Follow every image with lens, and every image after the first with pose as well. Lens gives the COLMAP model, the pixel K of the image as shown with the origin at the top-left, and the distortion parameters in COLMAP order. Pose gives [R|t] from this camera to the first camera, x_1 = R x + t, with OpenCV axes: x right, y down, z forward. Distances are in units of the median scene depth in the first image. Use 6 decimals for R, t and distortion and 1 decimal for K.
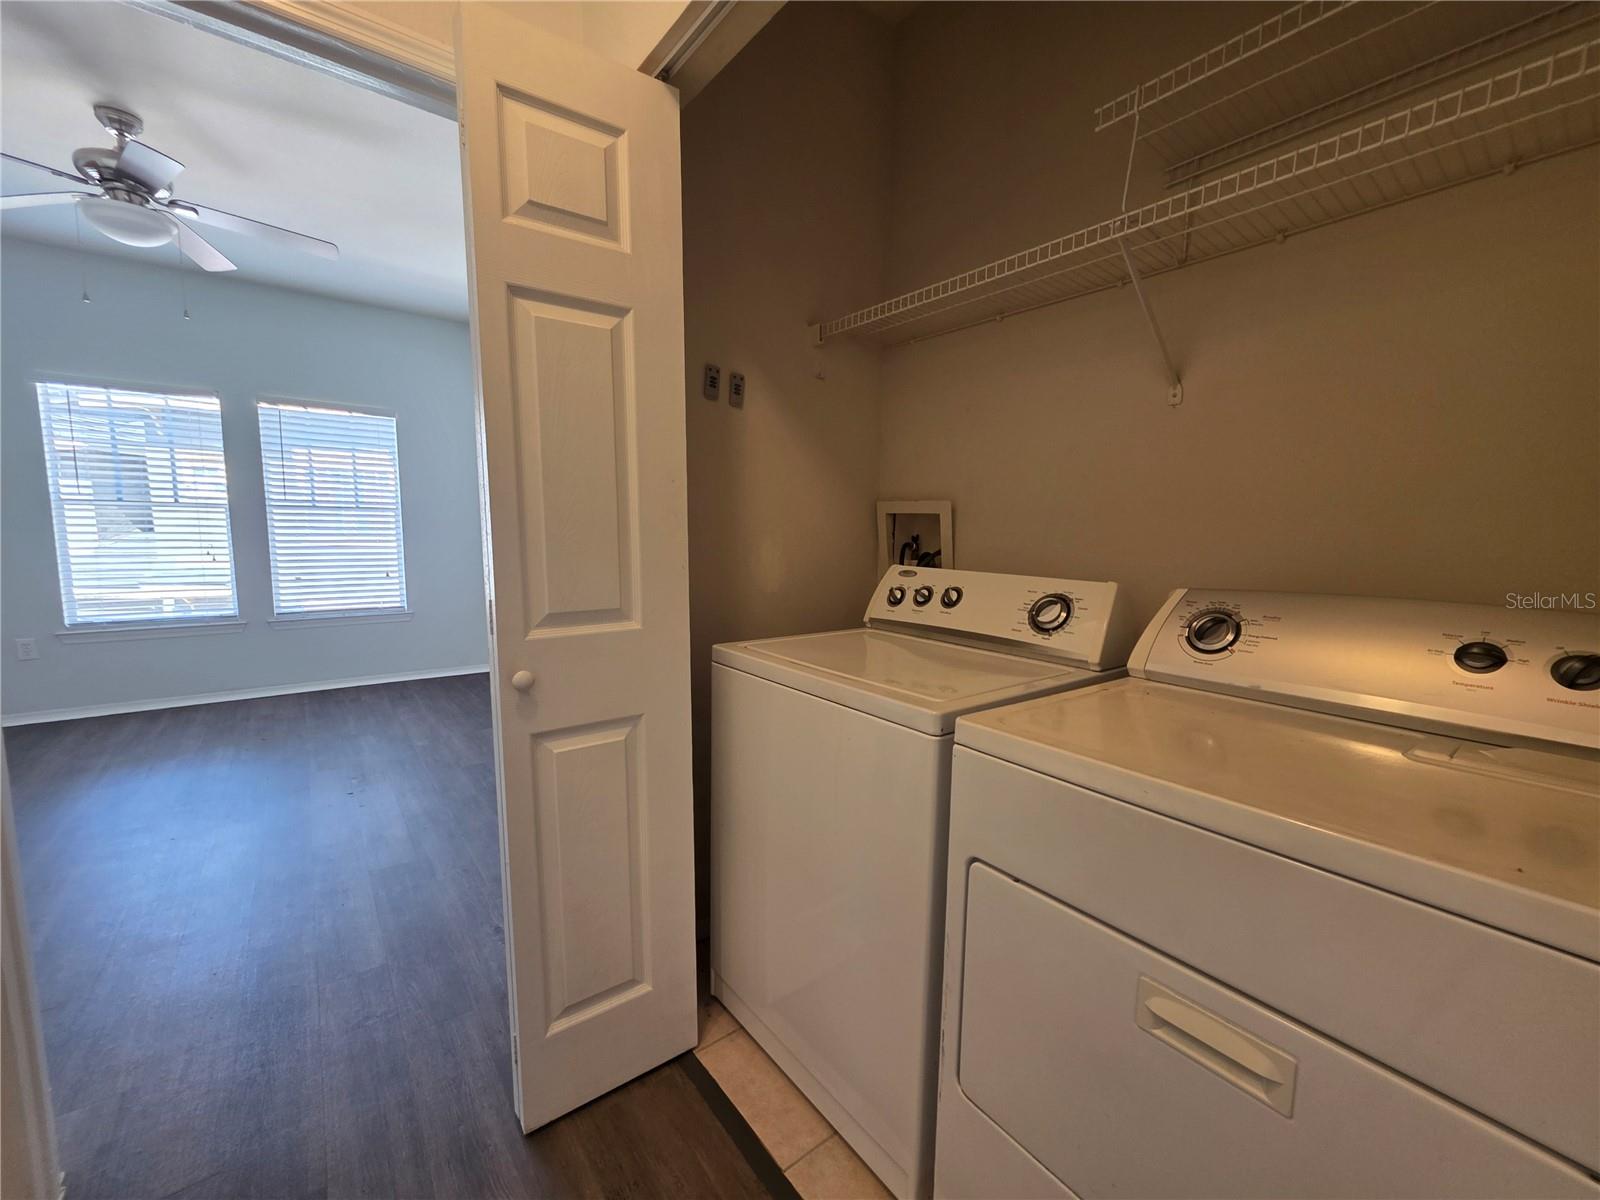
lens RADIAL K [[639.3, 0, 794.7], [0, 639.3, 606.2], [0, 0, 1]] dist [0.001831, 0.000420]
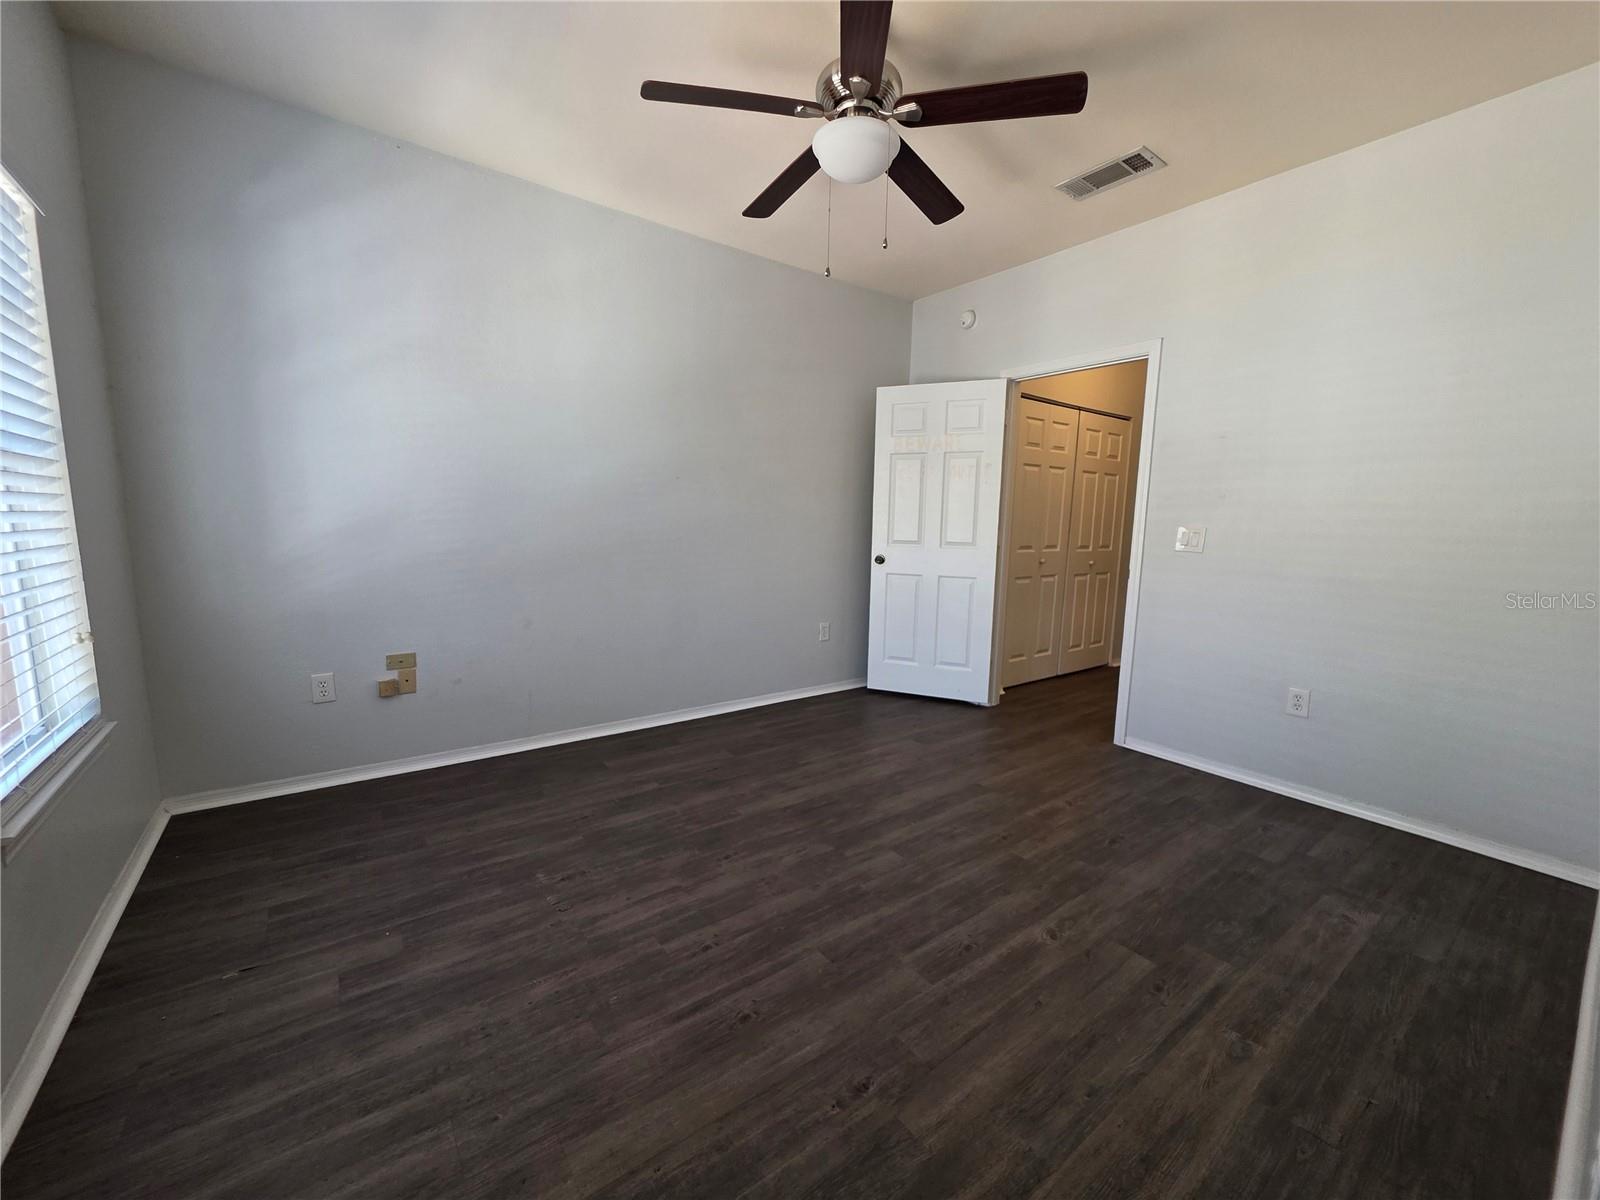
lens RADIAL K [[639.3, 0, 794.7], [0, 639.3, 606.2], [0, 0, 1]] dist [0.001831, 0.000420]
pose [[0.022151, -0.149356, 0.988535, -1.121361], [0.095356, 0.984586, 0.146622, -0.093343], [-0.995197, 0.091015, 0.036052, 0.641705]]
